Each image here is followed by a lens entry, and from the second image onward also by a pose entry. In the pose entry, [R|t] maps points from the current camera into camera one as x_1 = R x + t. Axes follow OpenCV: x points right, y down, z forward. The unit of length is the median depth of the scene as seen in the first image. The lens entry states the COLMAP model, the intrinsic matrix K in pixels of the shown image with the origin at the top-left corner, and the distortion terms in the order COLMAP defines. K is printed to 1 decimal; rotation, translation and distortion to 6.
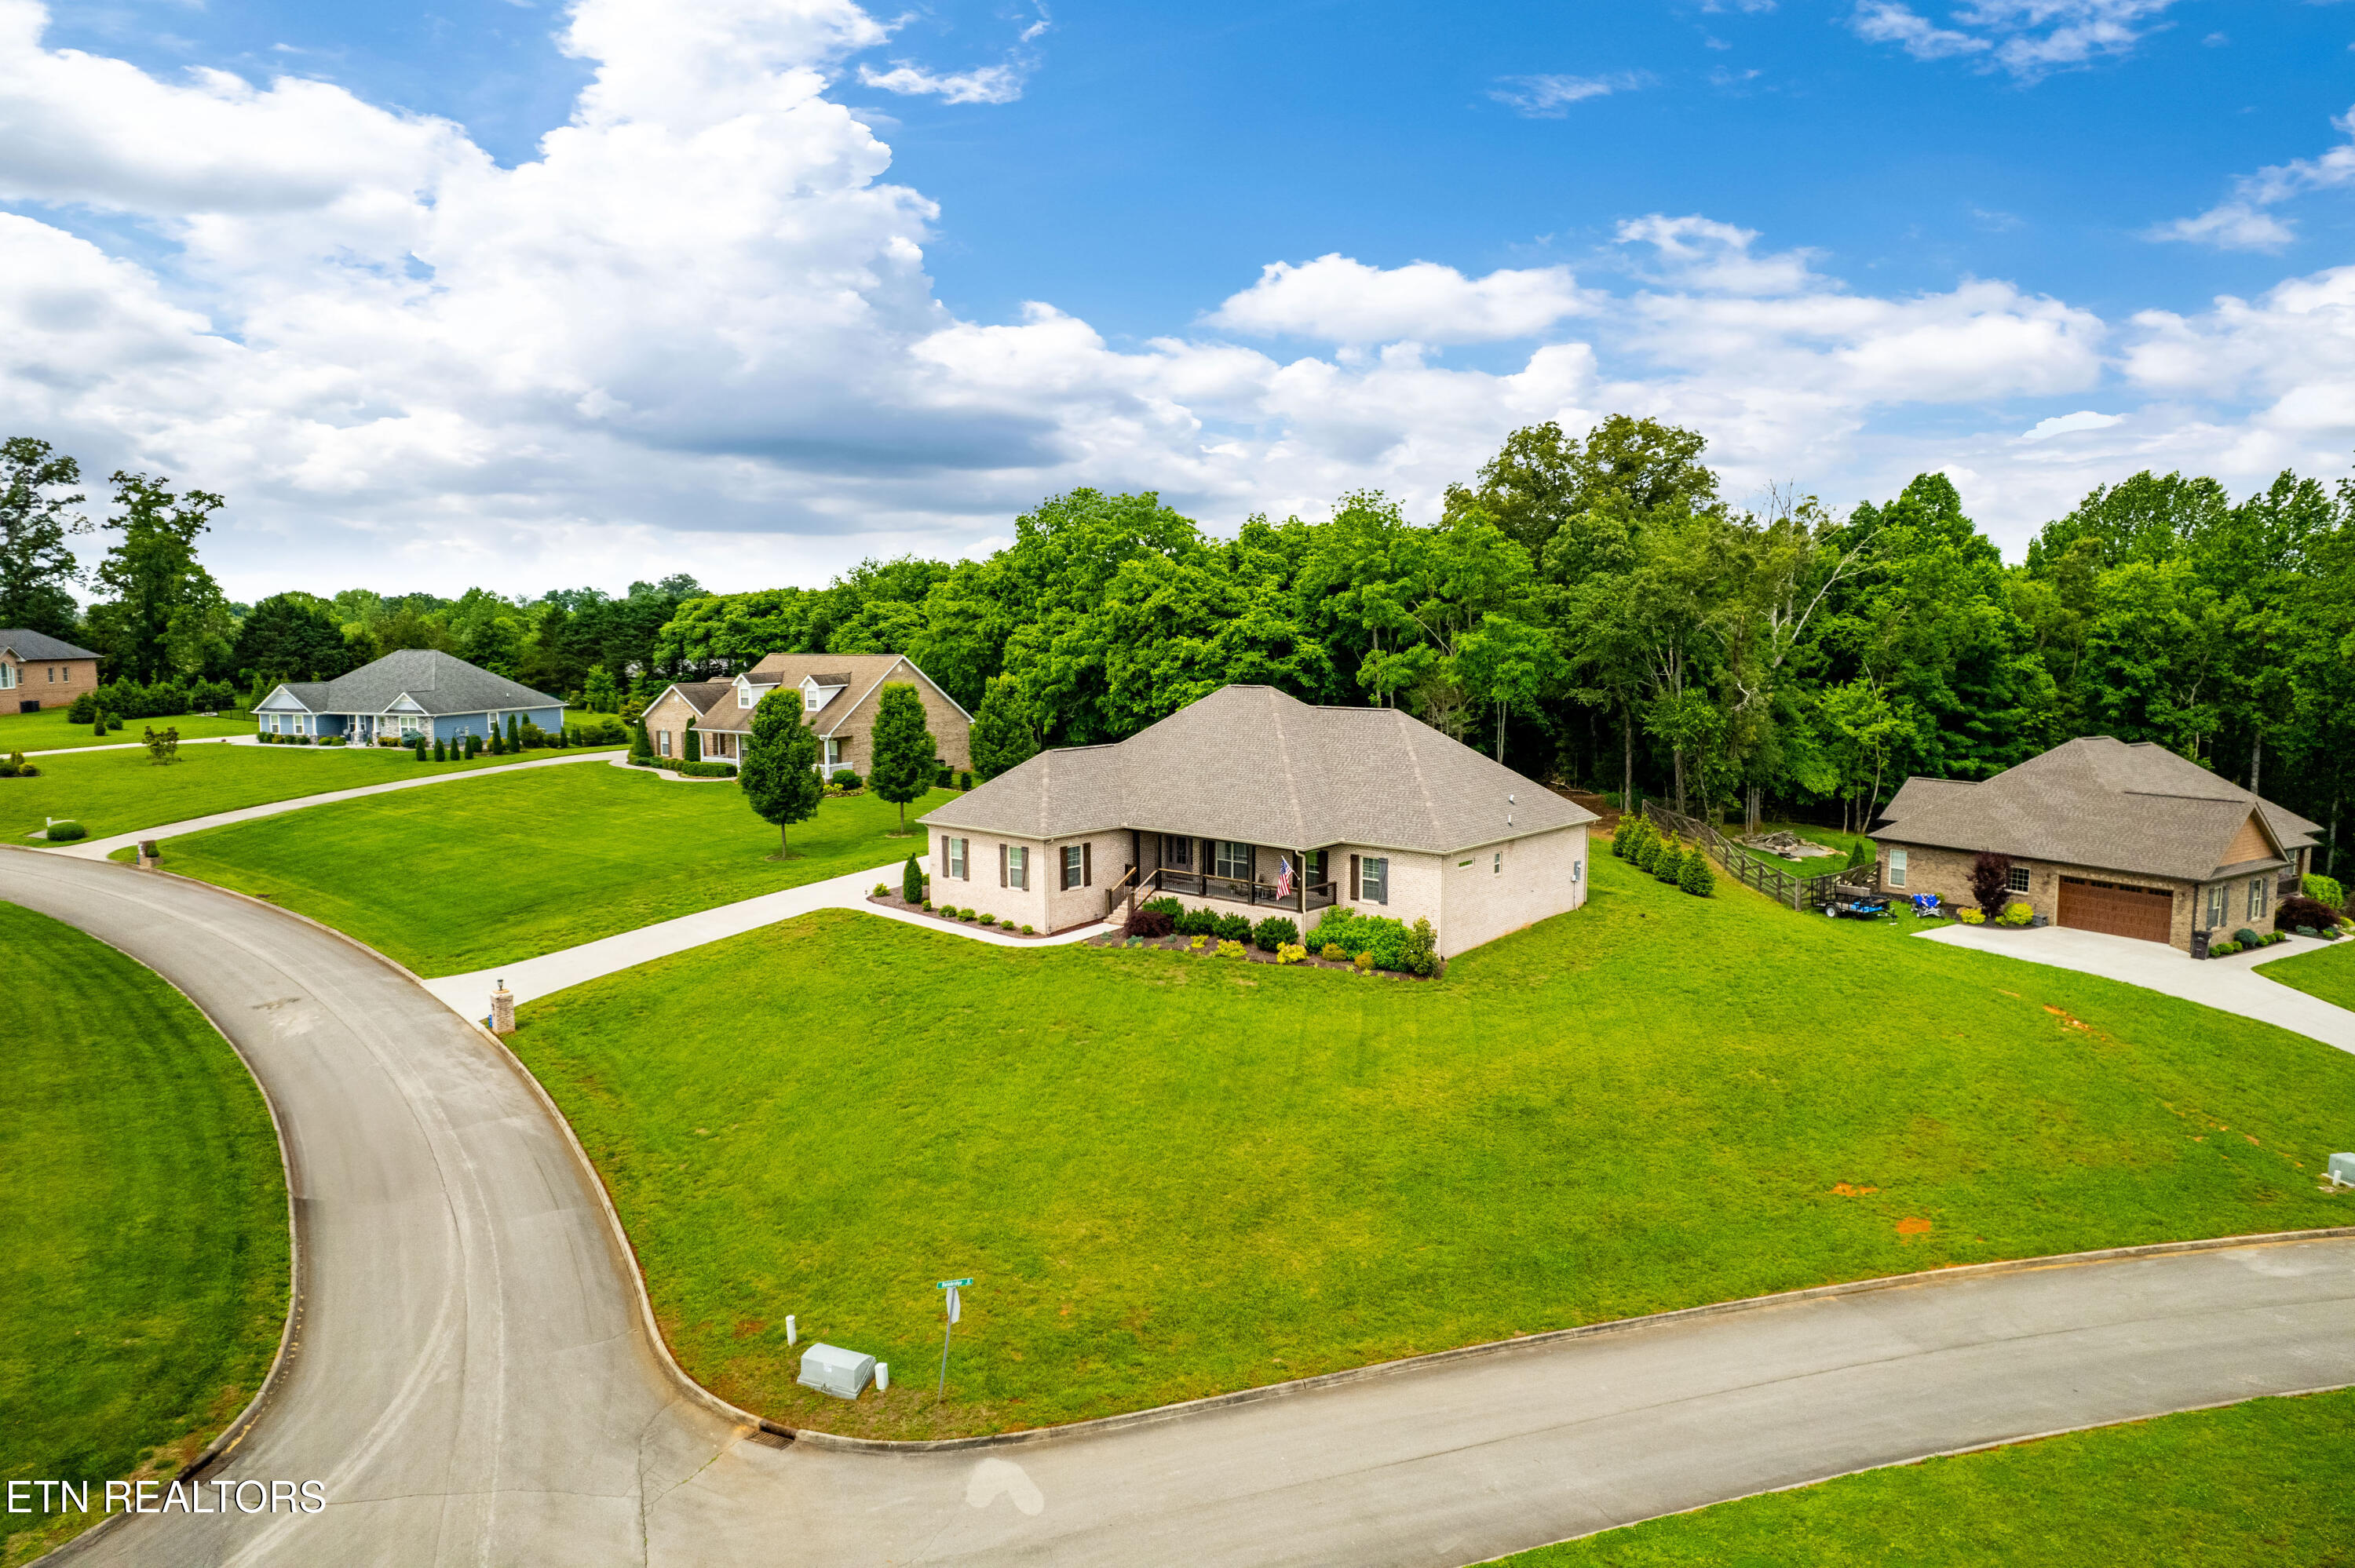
lens RADIAL K [[1504.3, 0, 1175.8], [0, 1504.3, 779.2], [0, 0, 1]] dist [-0.071195, 0.059284]
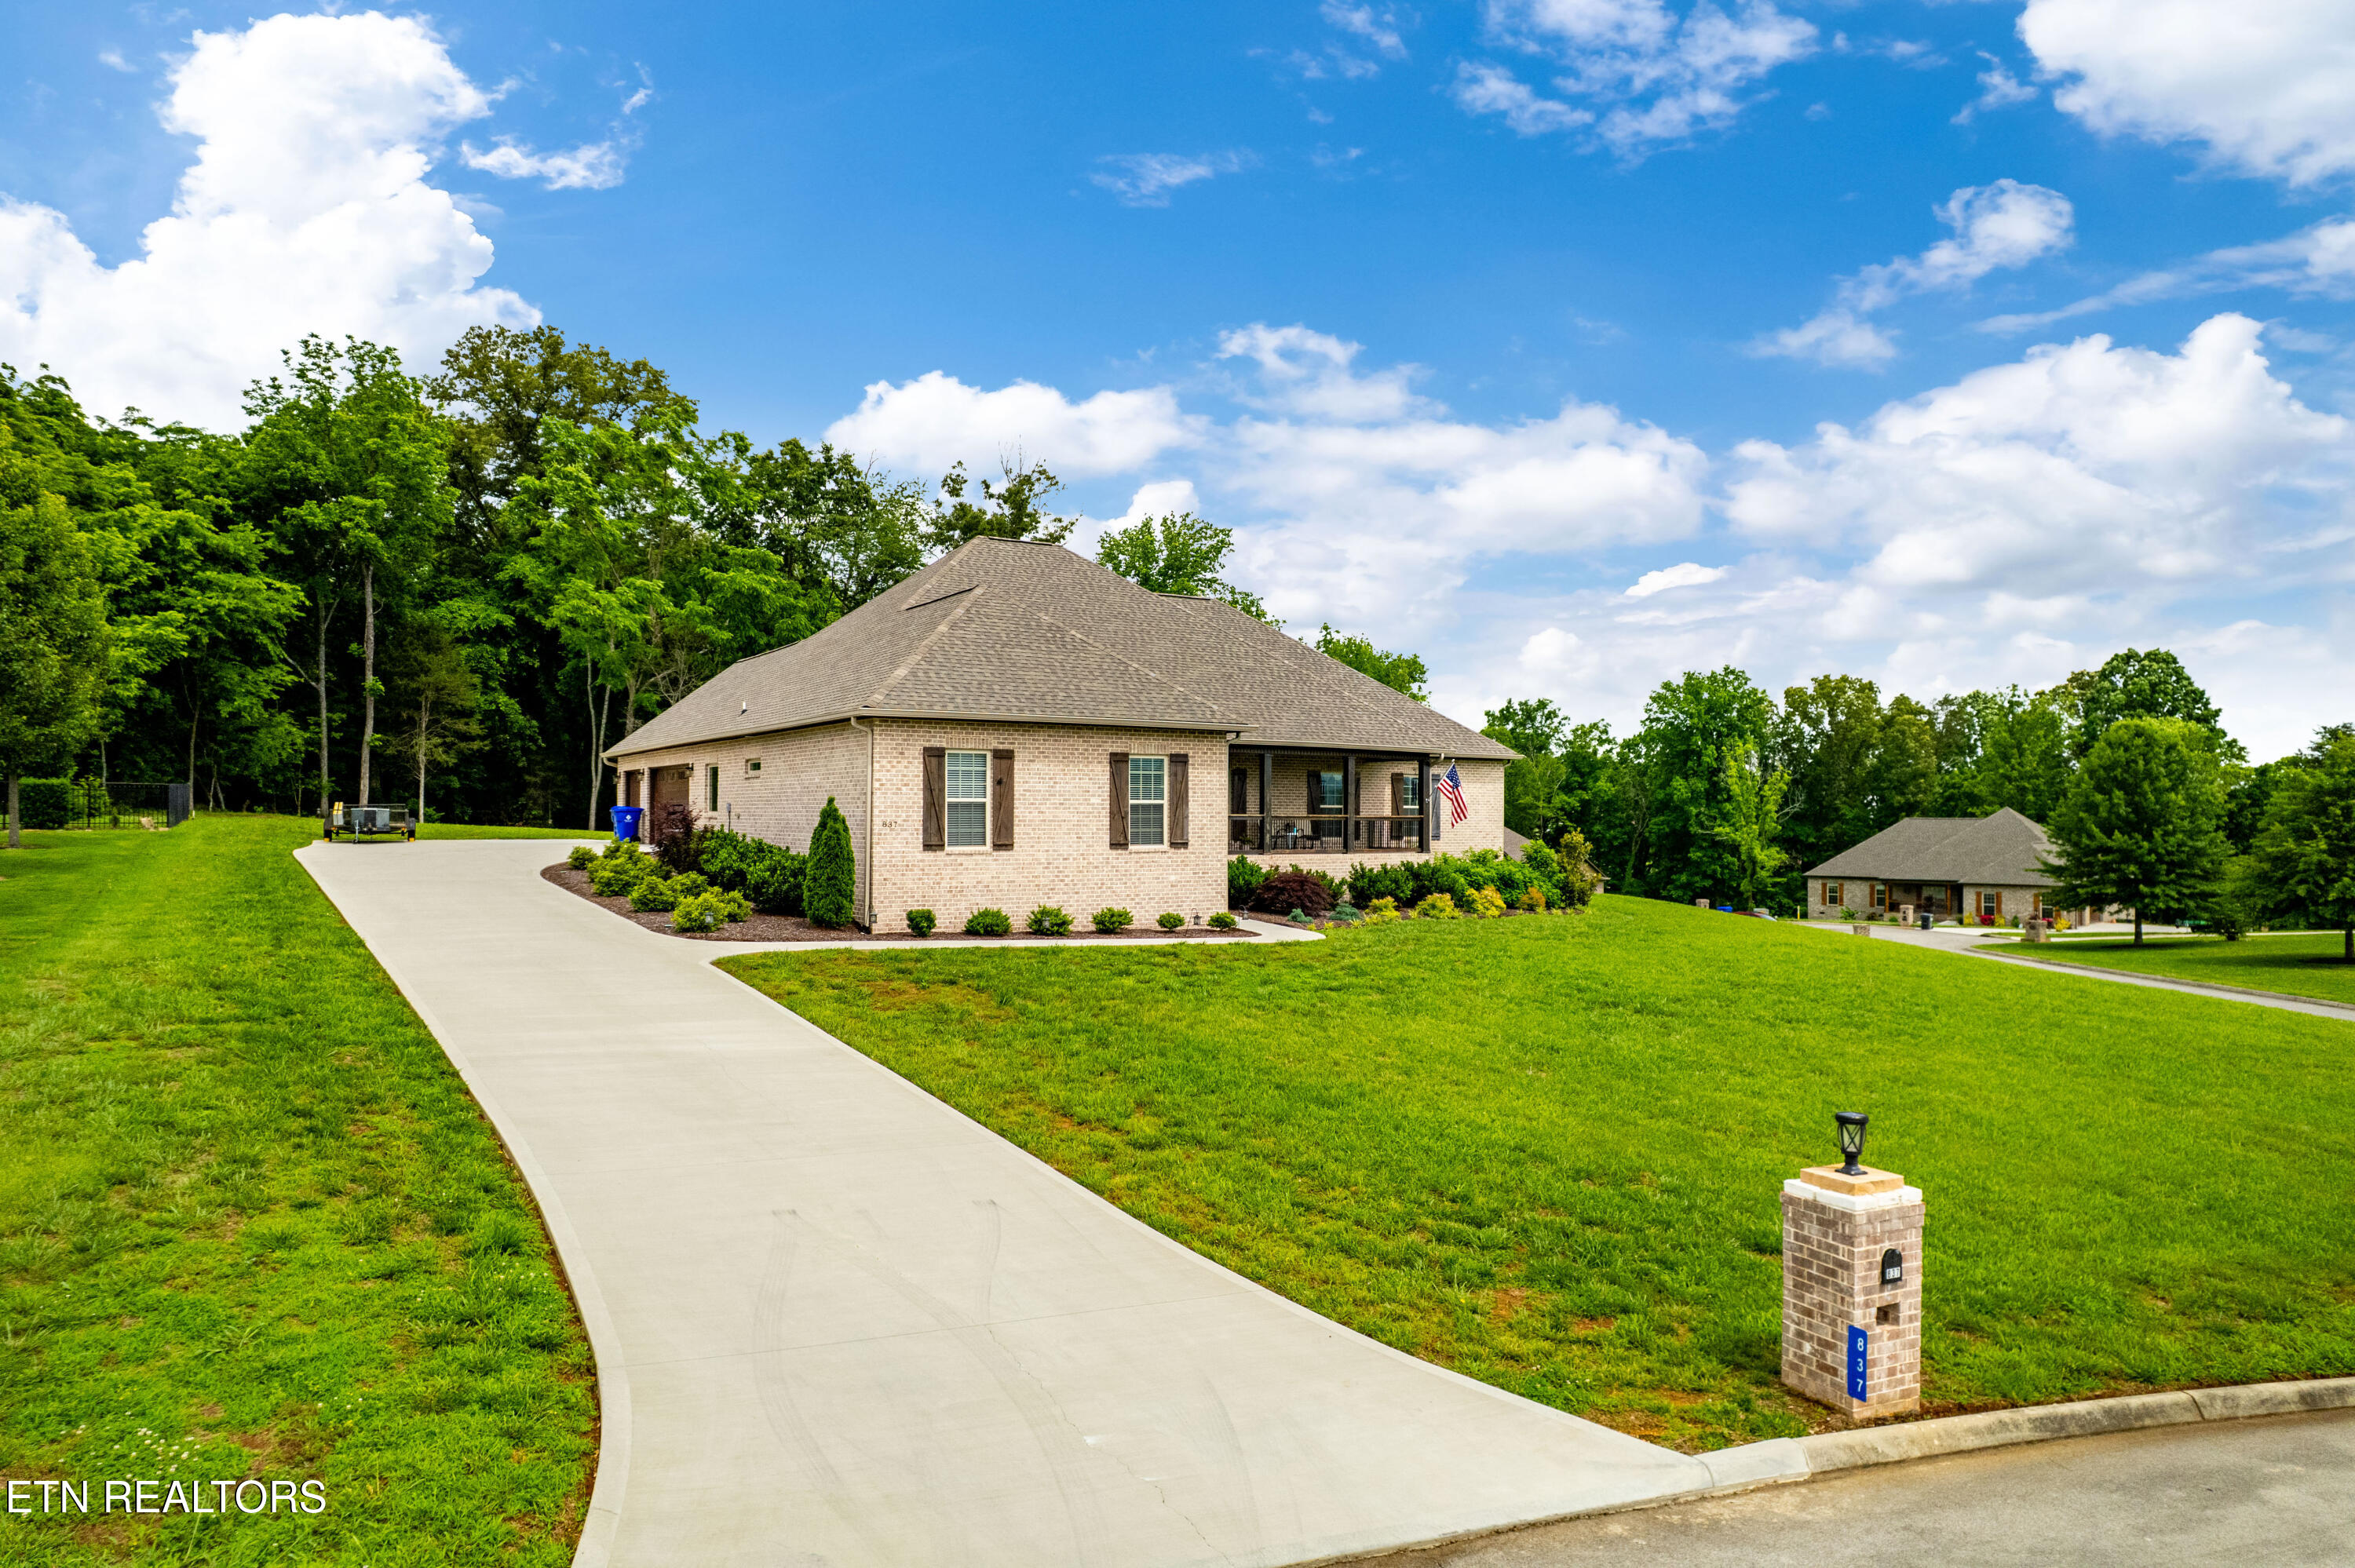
lens RADIAL K [[1504.3, 0, 1171.7], [0, 1504.3, 817.2], [0, 0, 1]] dist [-0.071195, 0.059284]
pose [[0.293335, 0.004088, 0.956001, -0.551626], [0.097001, 0.994703, -0.034016, 0.080508], [-0.951076, 0.102712, 0.291384, 0.859029]]
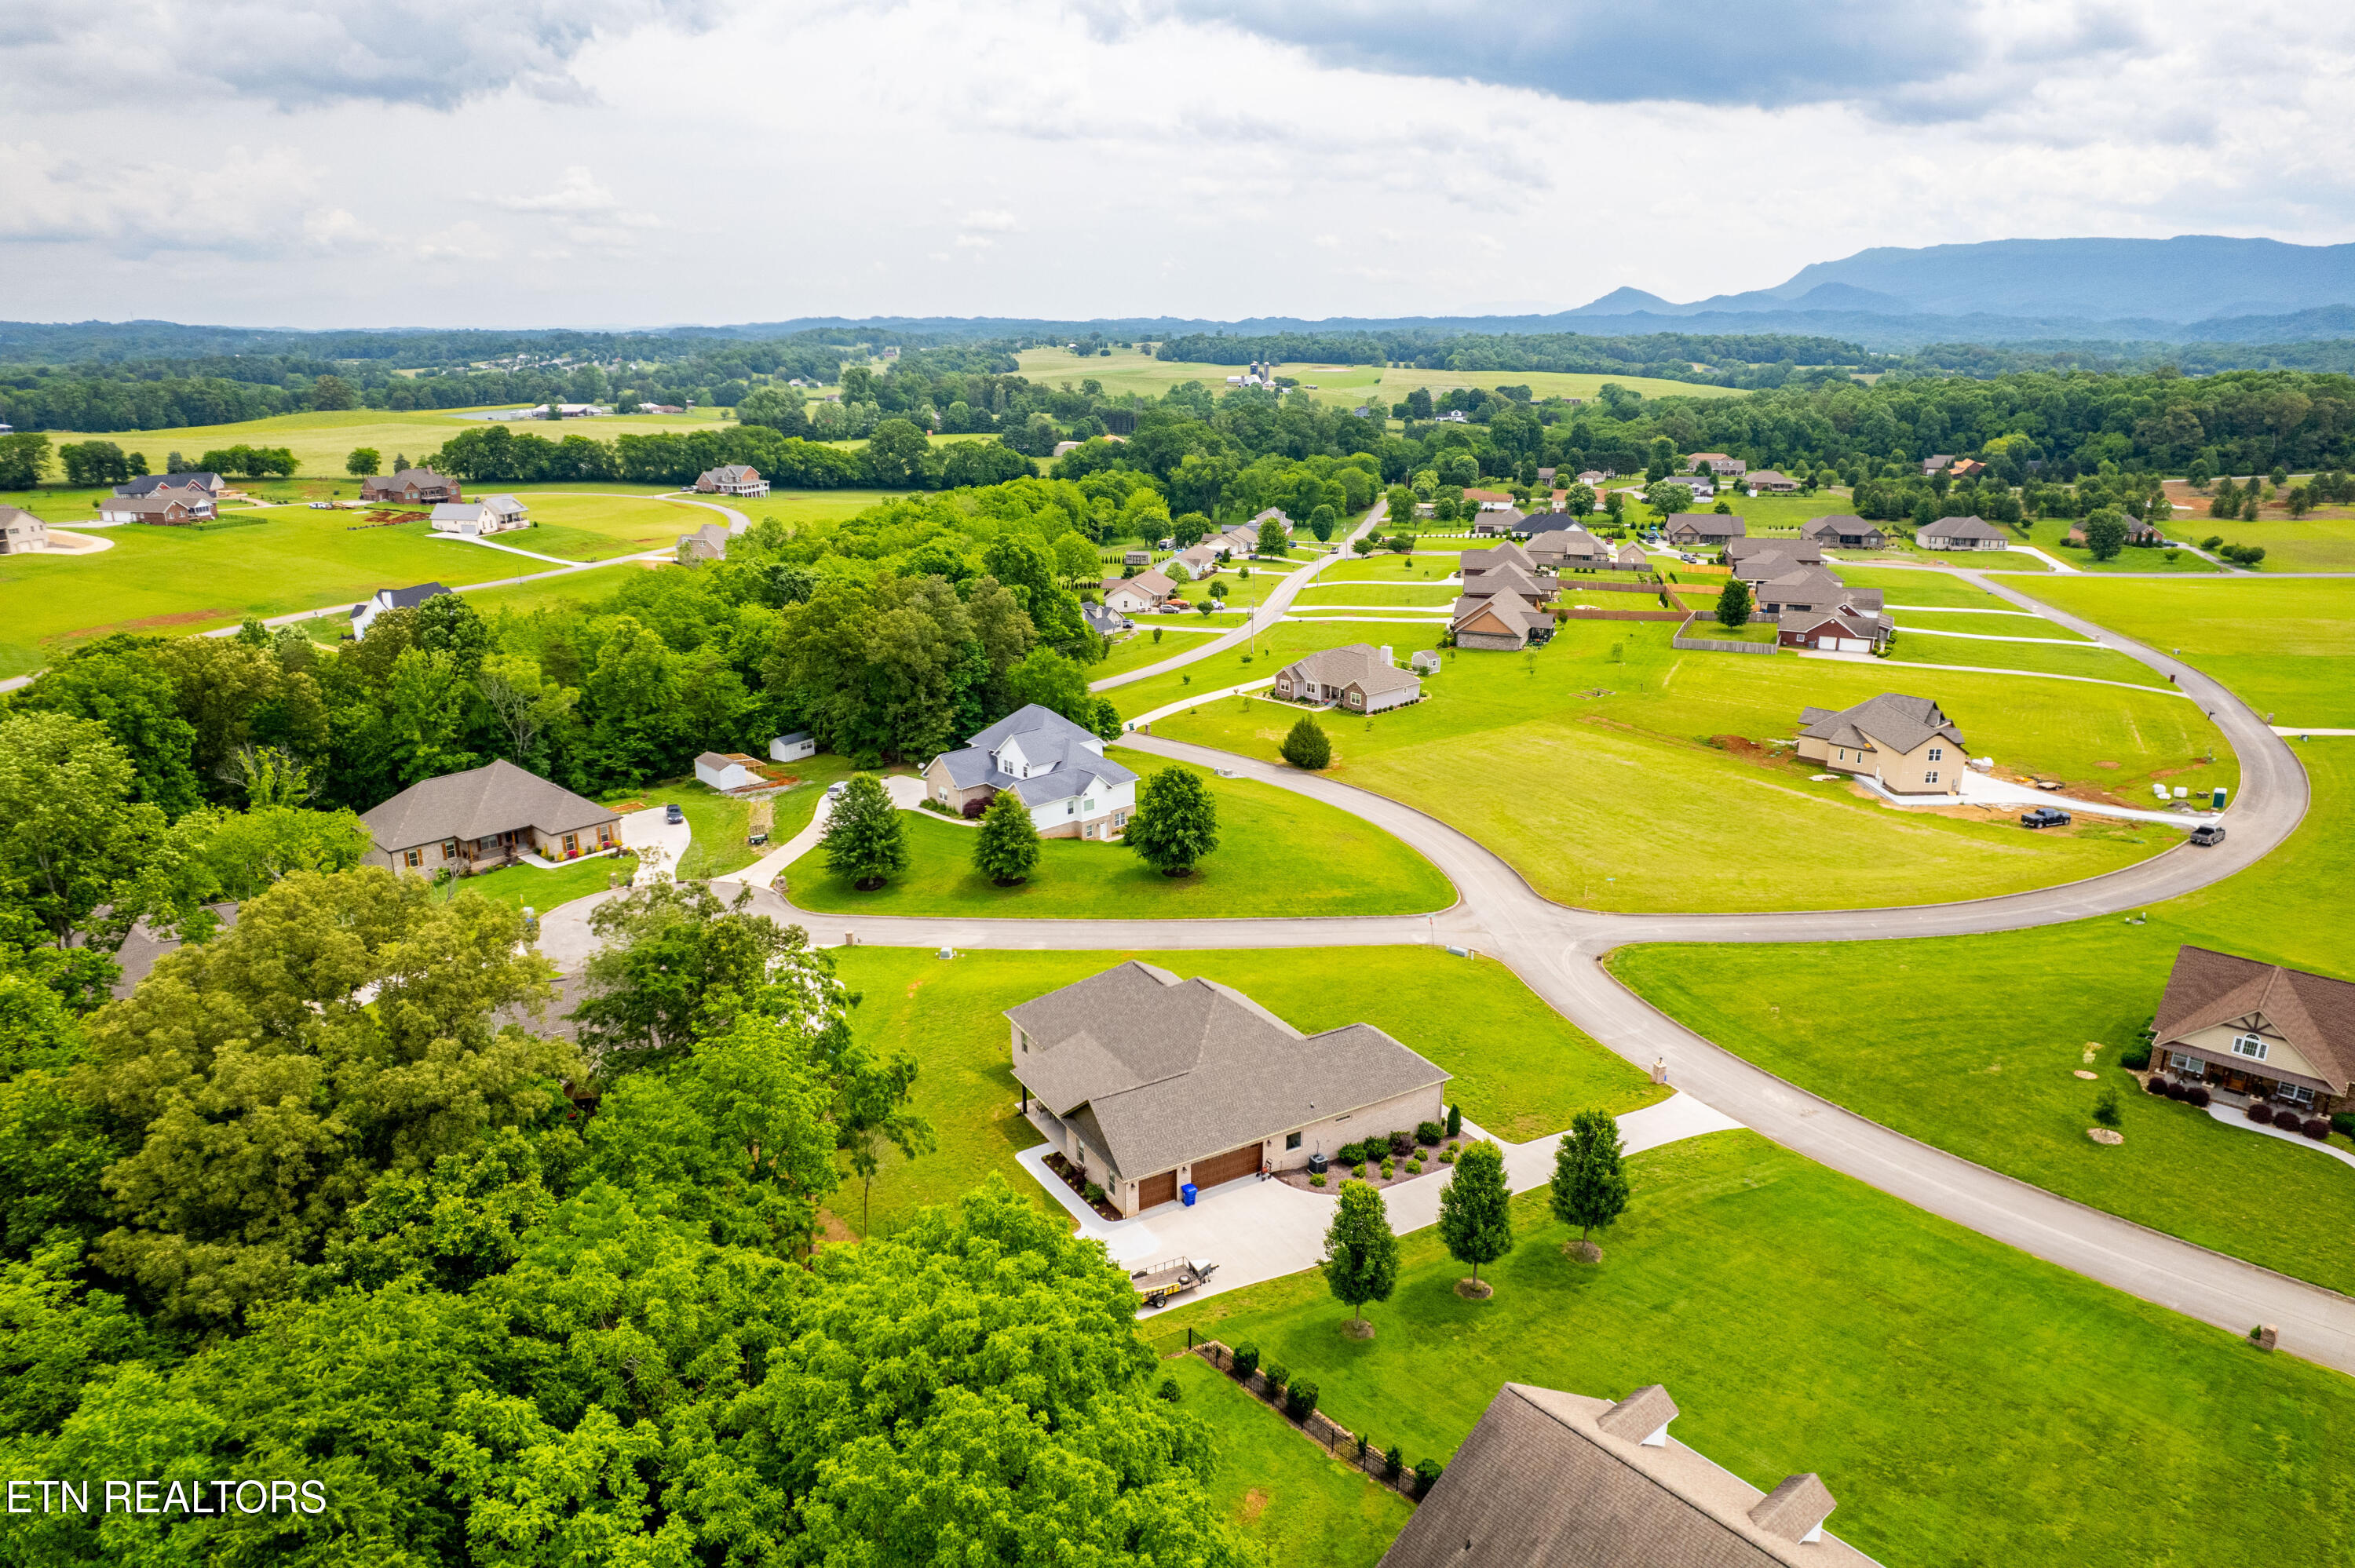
lens RADIAL K [[1504.3, 0, 1179.7], [0, 1504.3, 780.2], [0, 0, 1]] dist [-0.071195, 0.059284]
pose [[-0.951242, -0.085261, 0.296426, -0.339125], [0.038557, 0.920628, 0.388532, -0.824821], [-0.306025, 0.381017, -0.872453, 2.316567]]
